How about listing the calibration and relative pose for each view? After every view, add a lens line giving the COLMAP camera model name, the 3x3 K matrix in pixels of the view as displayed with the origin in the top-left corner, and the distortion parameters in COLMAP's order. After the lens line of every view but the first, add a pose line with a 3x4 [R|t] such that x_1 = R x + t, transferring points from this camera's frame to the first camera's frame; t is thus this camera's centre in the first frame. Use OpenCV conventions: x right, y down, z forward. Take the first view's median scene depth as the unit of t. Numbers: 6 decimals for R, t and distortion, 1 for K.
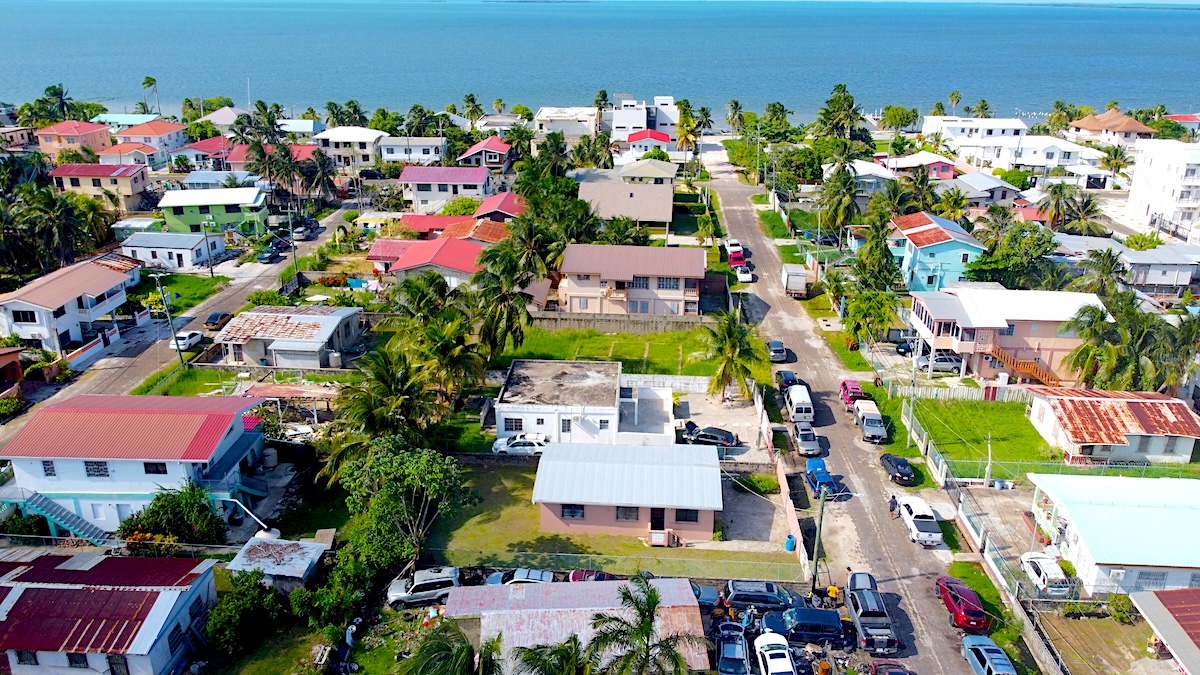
lens RADIAL K [[880.6, 0, 605.6], [0, 880.6, 336.5], [0, 0, 1]] dist [0.005554, -0.006177]
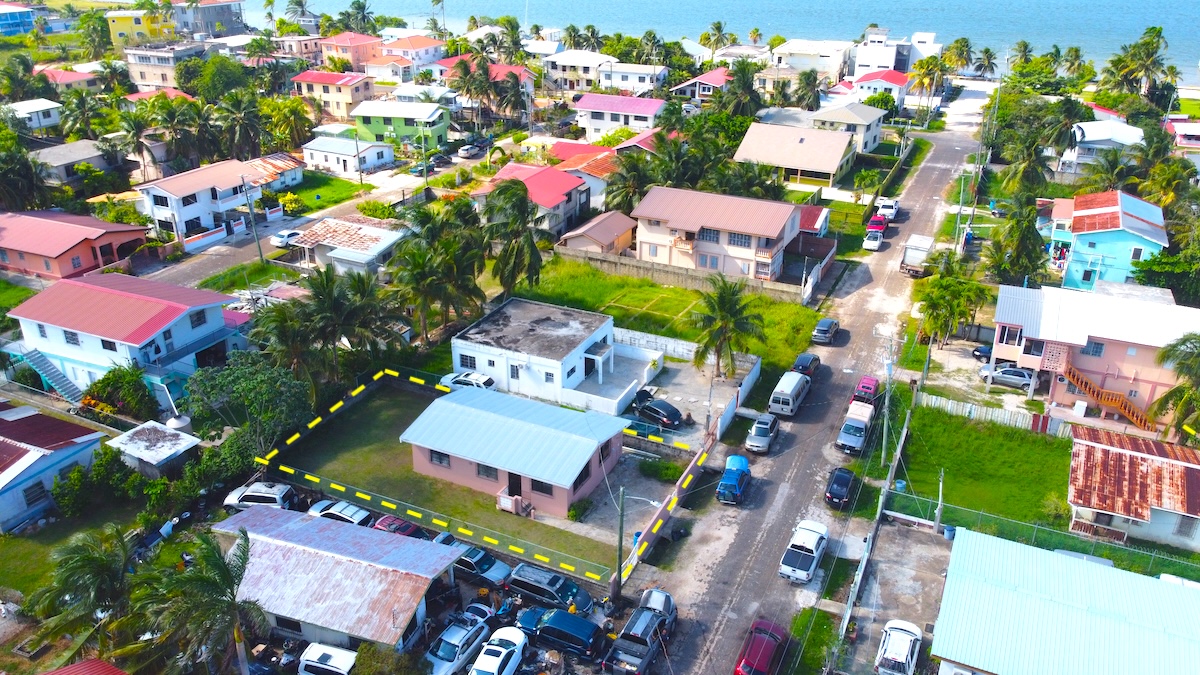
lens RADIAL K [[880.6, 0, 605.6], [0, 880.6, 336.5], [0, 0, 1]] dist [0.005554, -0.006177]
pose [[0.930389, 0.157037, -0.331234, 0.262294], [-0.132153, 0.986520, 0.096507, -0.031676], [0.341924, -0.046016, 0.938600, 0.091620]]
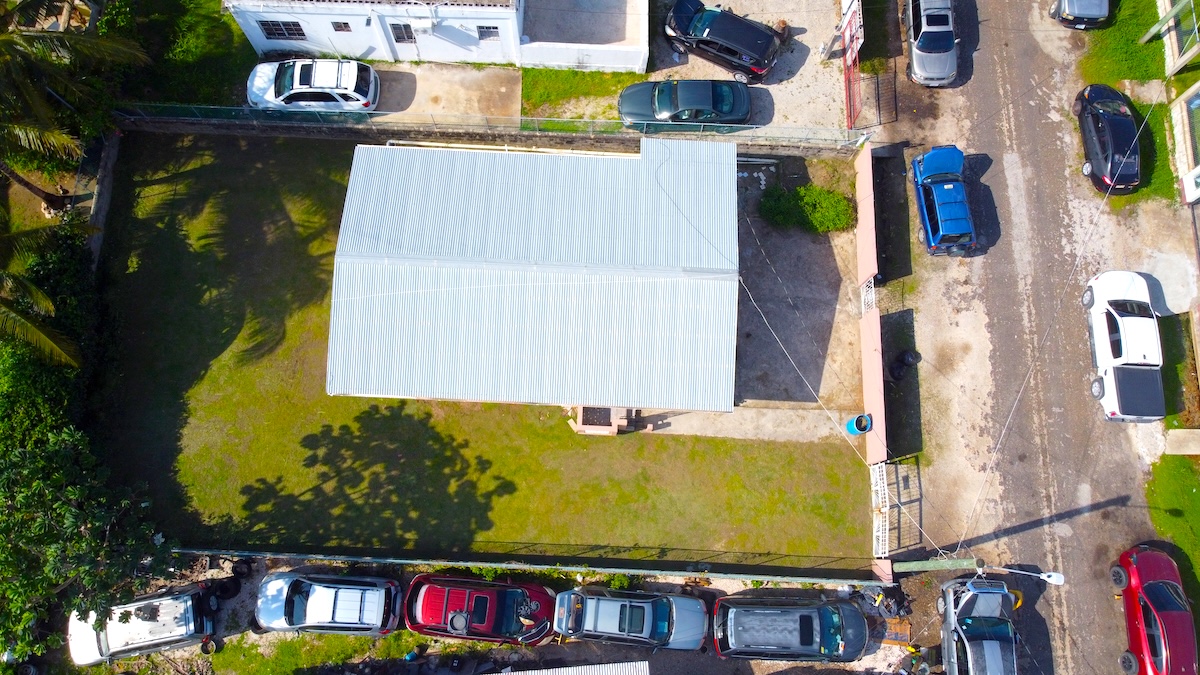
lens RADIAL K [[880.6, 0, 605.6], [0, 880.6, 336.5], [0, 0, 1]] dist [0.005554, -0.006177]
pose [[0.999592, -0.024936, 0.013936, 0.034076], [0.002761, 0.569933, 0.821687, -0.126745], [-0.028432, -0.821313, 0.569769, 0.447992]]
